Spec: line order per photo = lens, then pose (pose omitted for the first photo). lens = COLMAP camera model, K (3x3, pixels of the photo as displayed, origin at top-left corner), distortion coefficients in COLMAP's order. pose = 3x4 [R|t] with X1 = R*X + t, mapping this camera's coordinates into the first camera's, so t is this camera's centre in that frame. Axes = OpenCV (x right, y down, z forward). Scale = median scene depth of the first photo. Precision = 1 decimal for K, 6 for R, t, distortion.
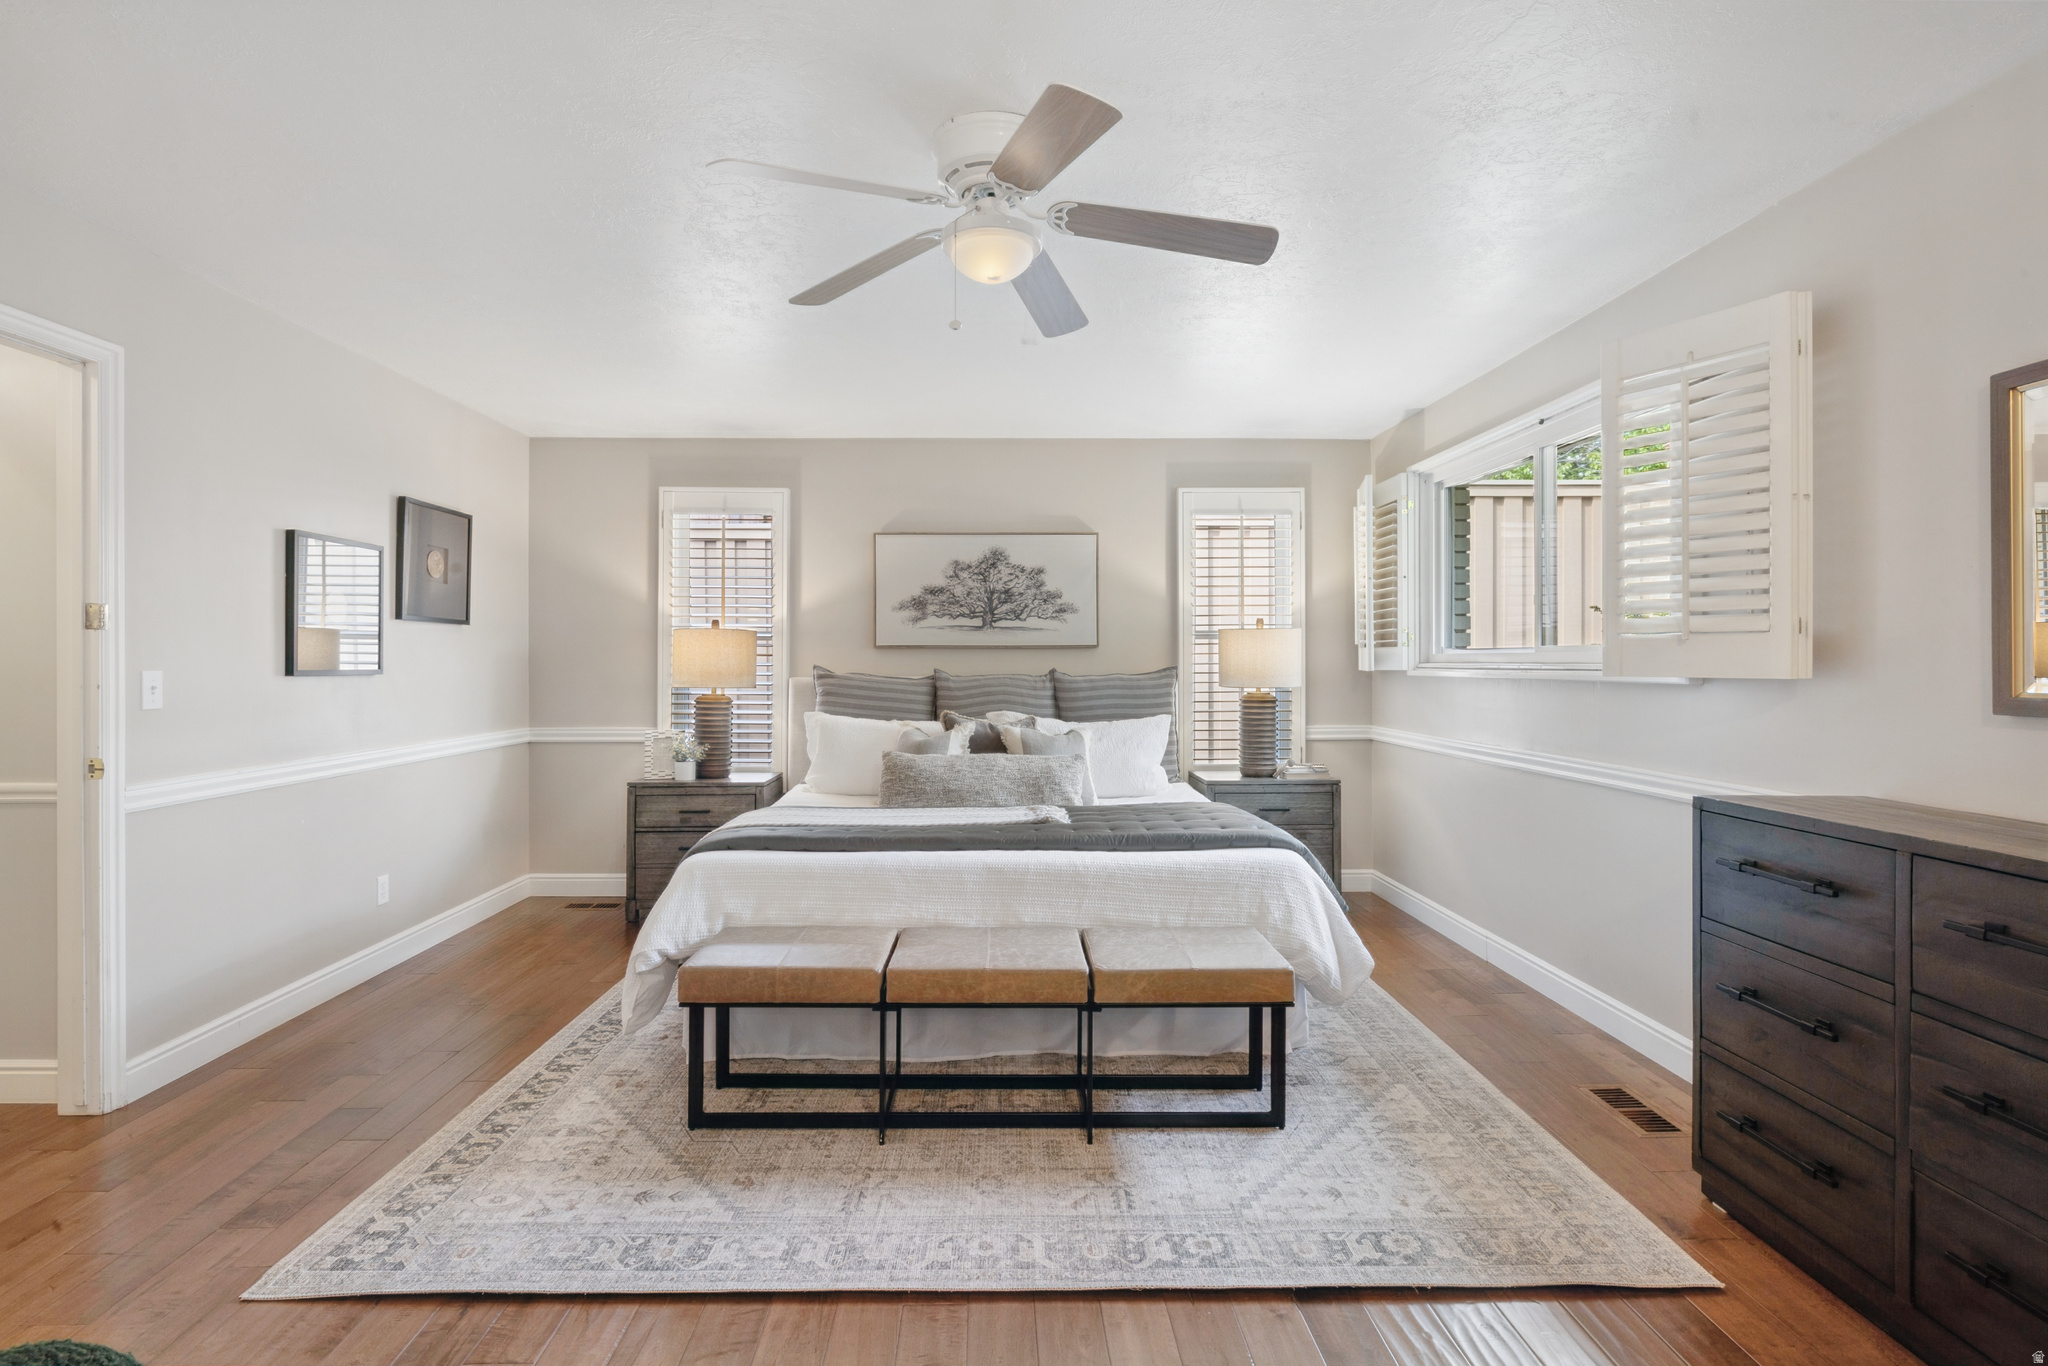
lens RADIAL K [[985.0, 0, 1012.5], [0, 985.0, 669.9], [0, 0, 1]] dist [-0.008104, 0.001870]
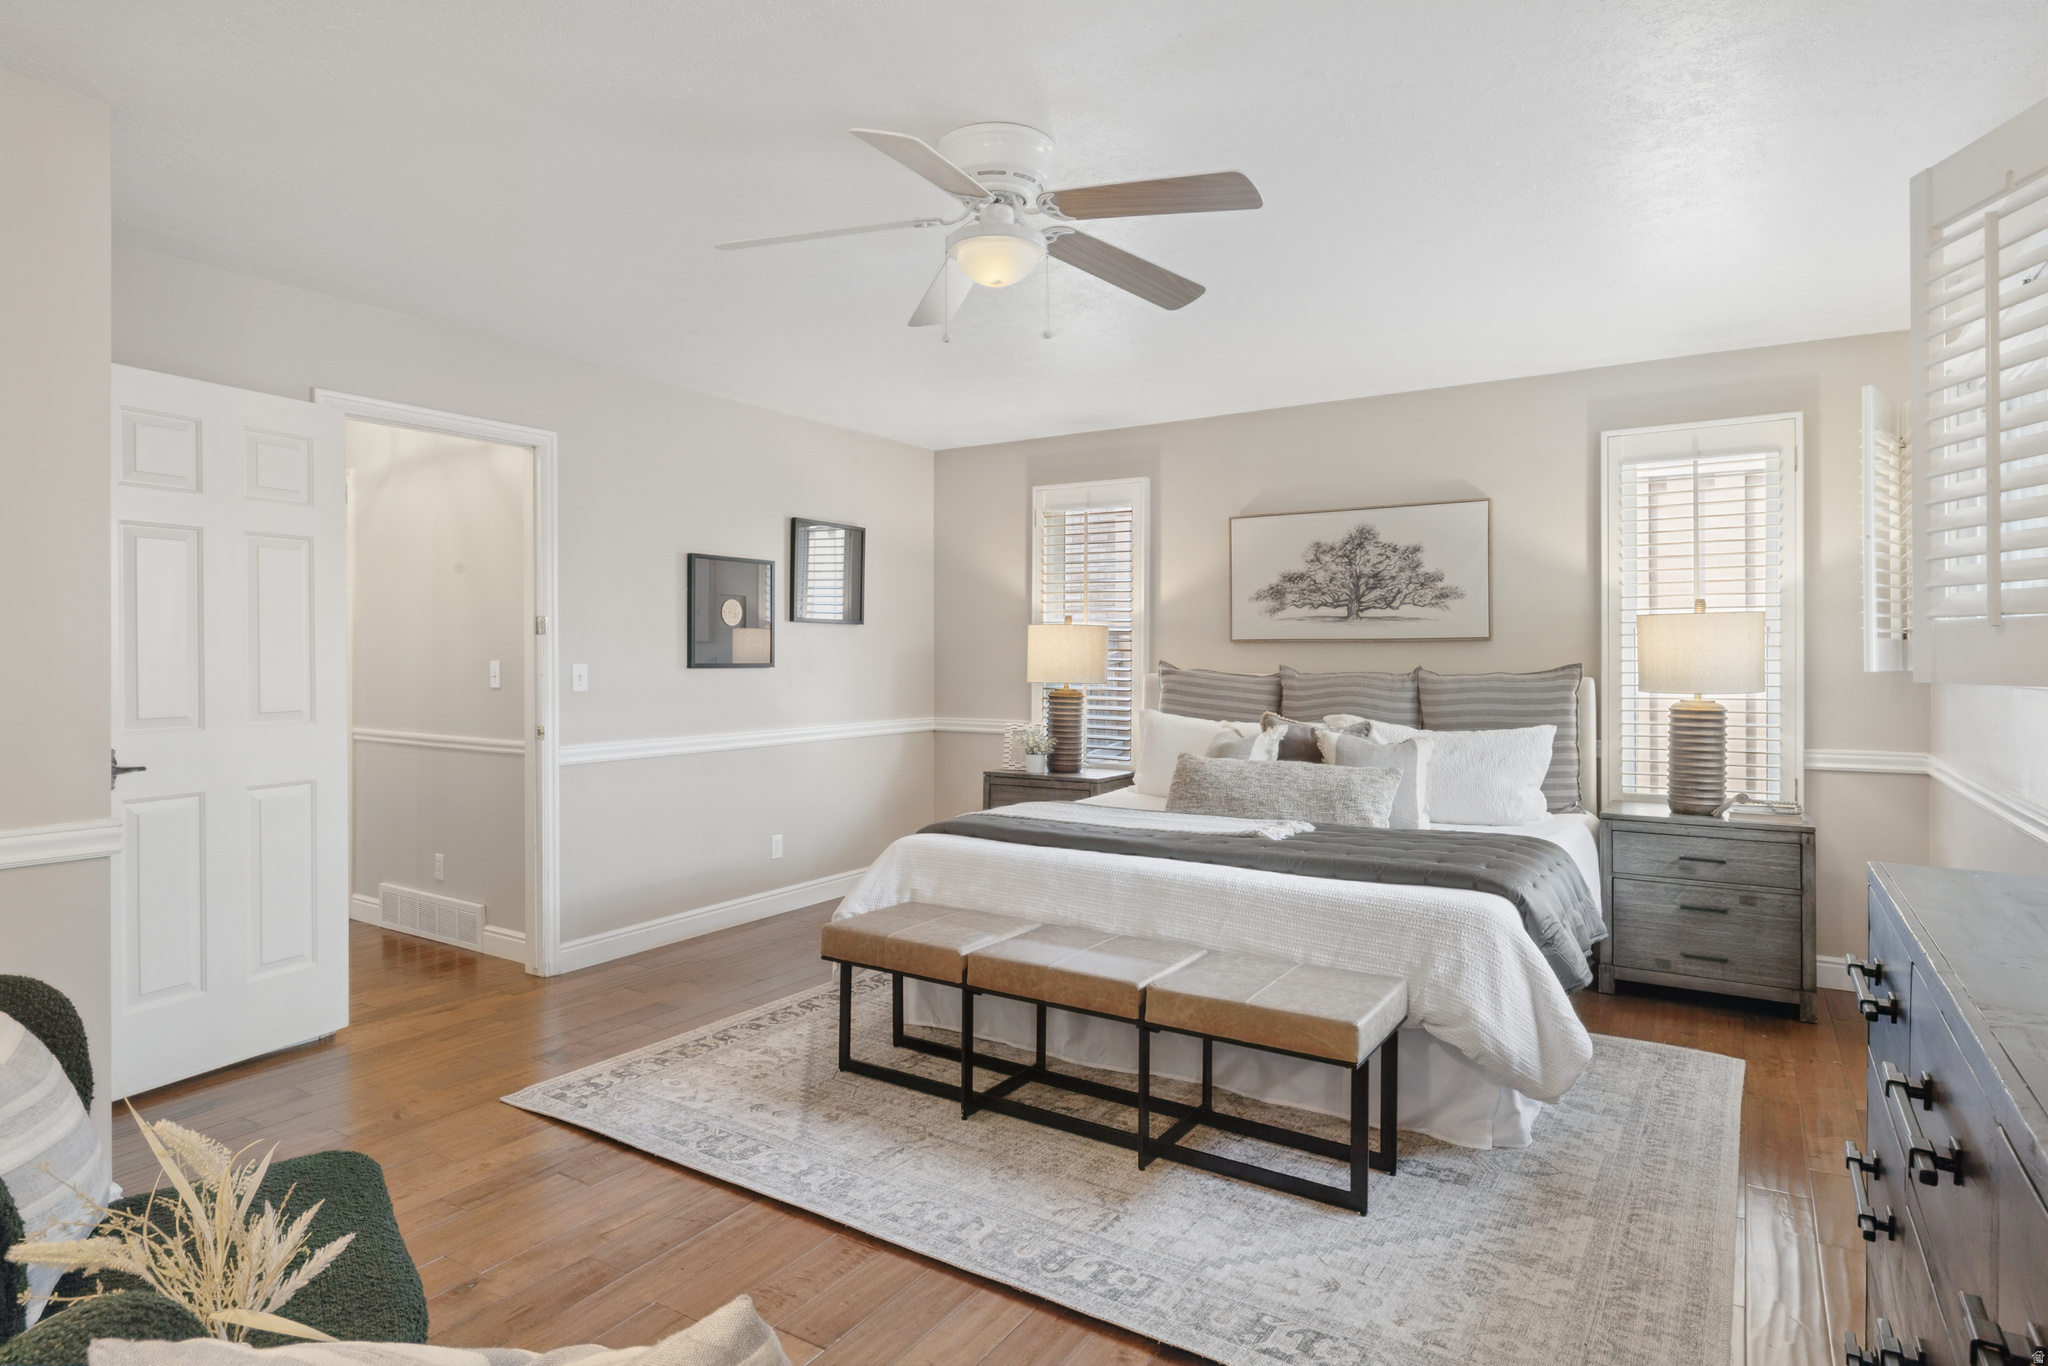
lens RADIAL K [[1120.9, 0, 1022.4], [0, 1120.9, 666.7], [0, 0, 1]] dist [-0.002382, -0.000205]
pose [[0.830506, 0.006424, -0.556973, 0.498012], [-0.005439, 0.999979, 0.003424, -0.003389], [0.556983, 0.000186, 0.830524, 0.037775]]
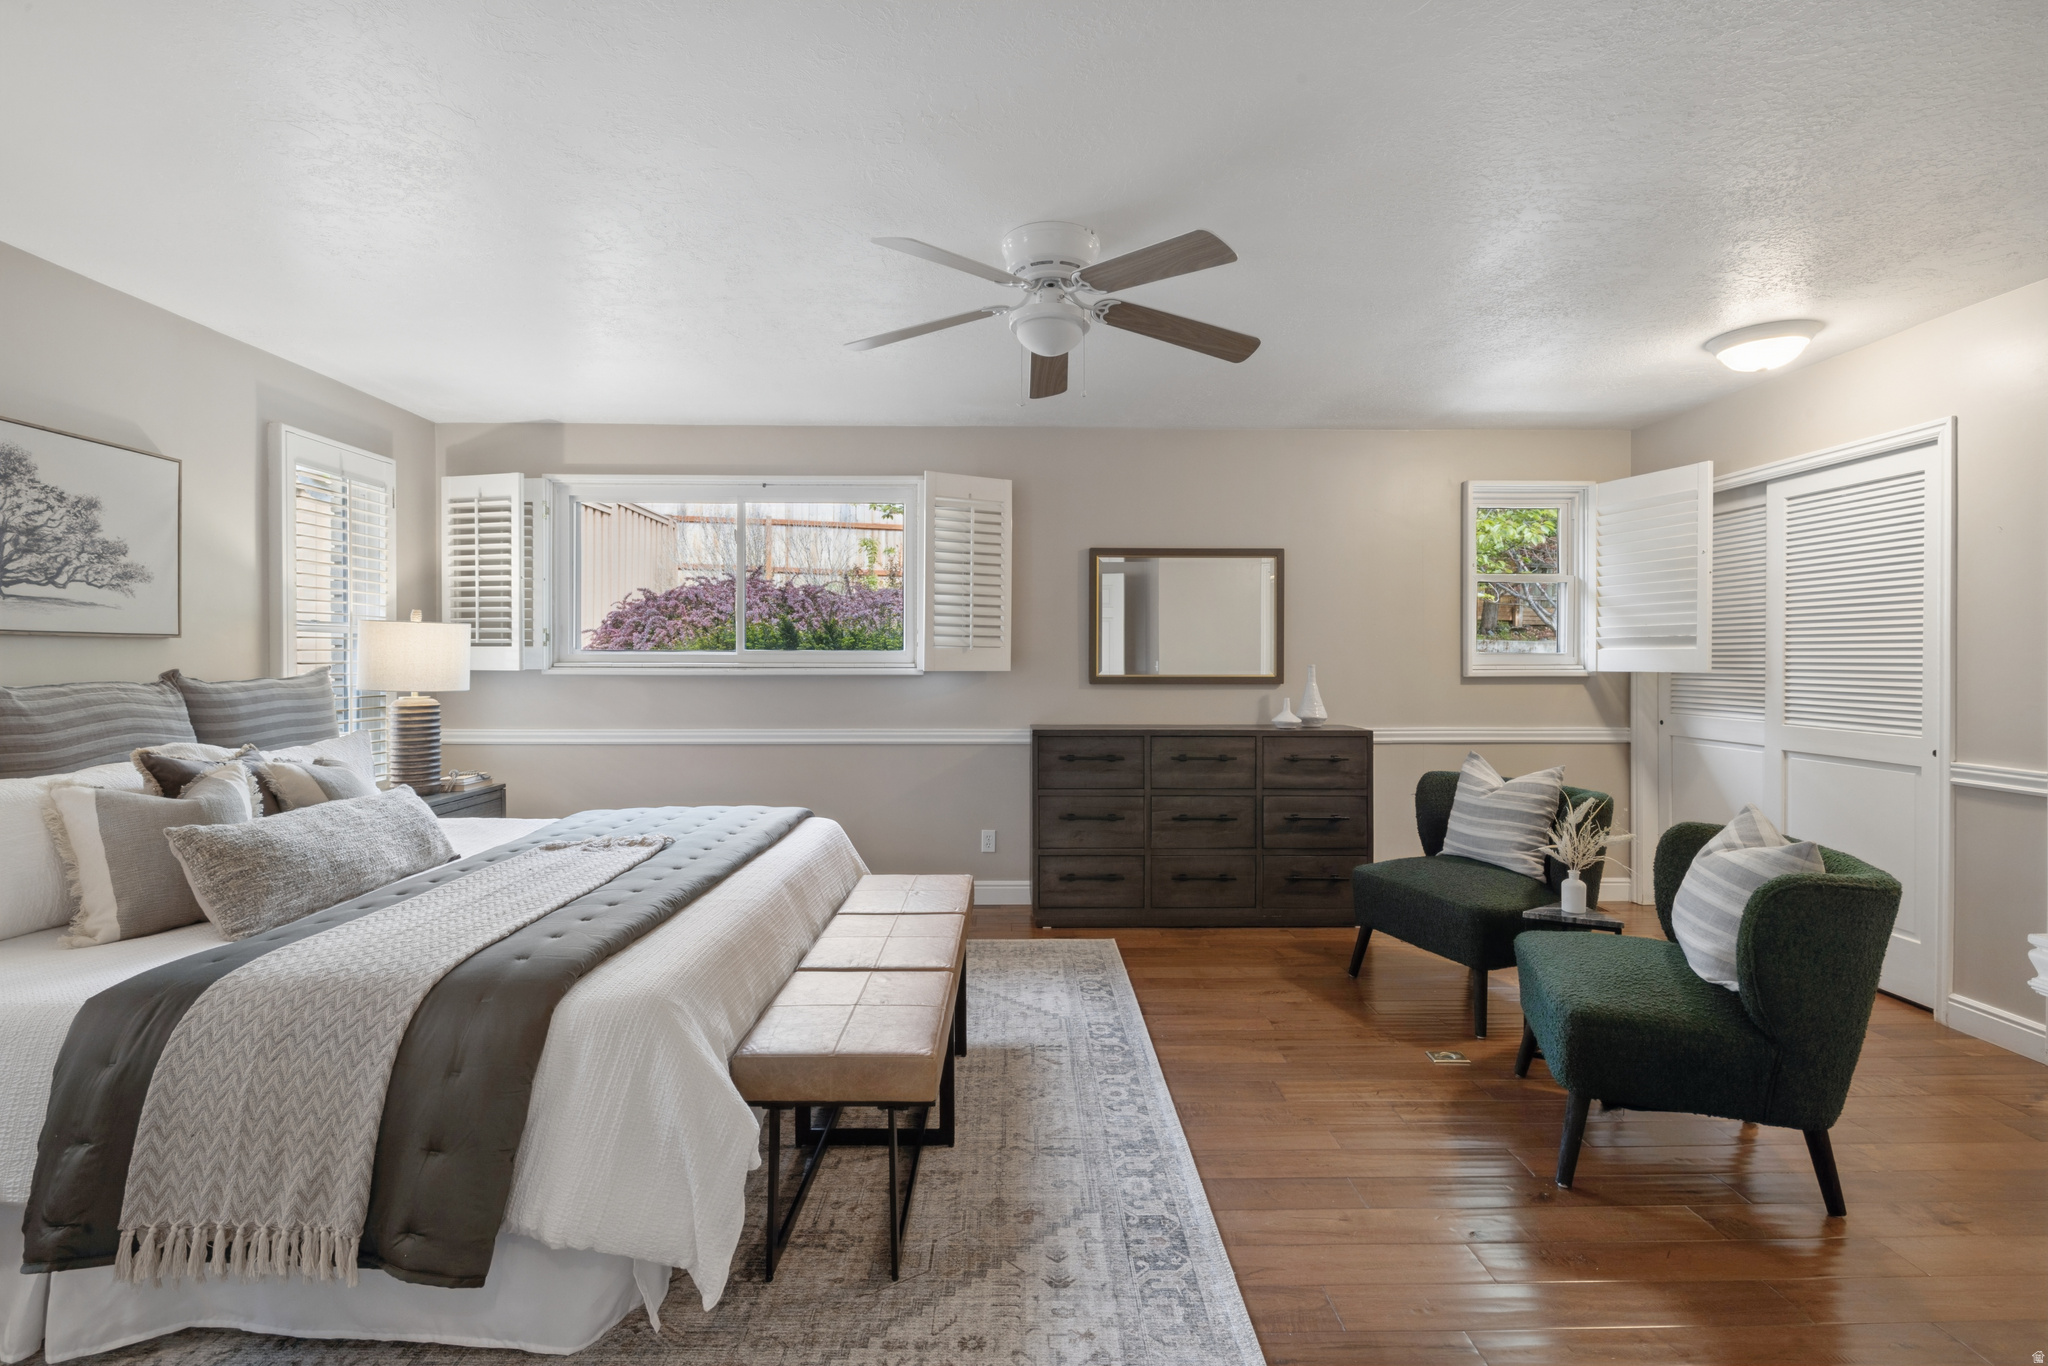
lens RADIAL K [[915.5, 0, 1020.9], [0, 915.5, 674.0], [0, 0, 1]] dist [-0.000344, 0.000126]
pose [[0.002639, -0.012341, 0.999920, -0.908070], [0.005299, 0.999910, 0.012327, -0.006769], [-0.999982, 0.005266, 0.002704, 0.794467]]
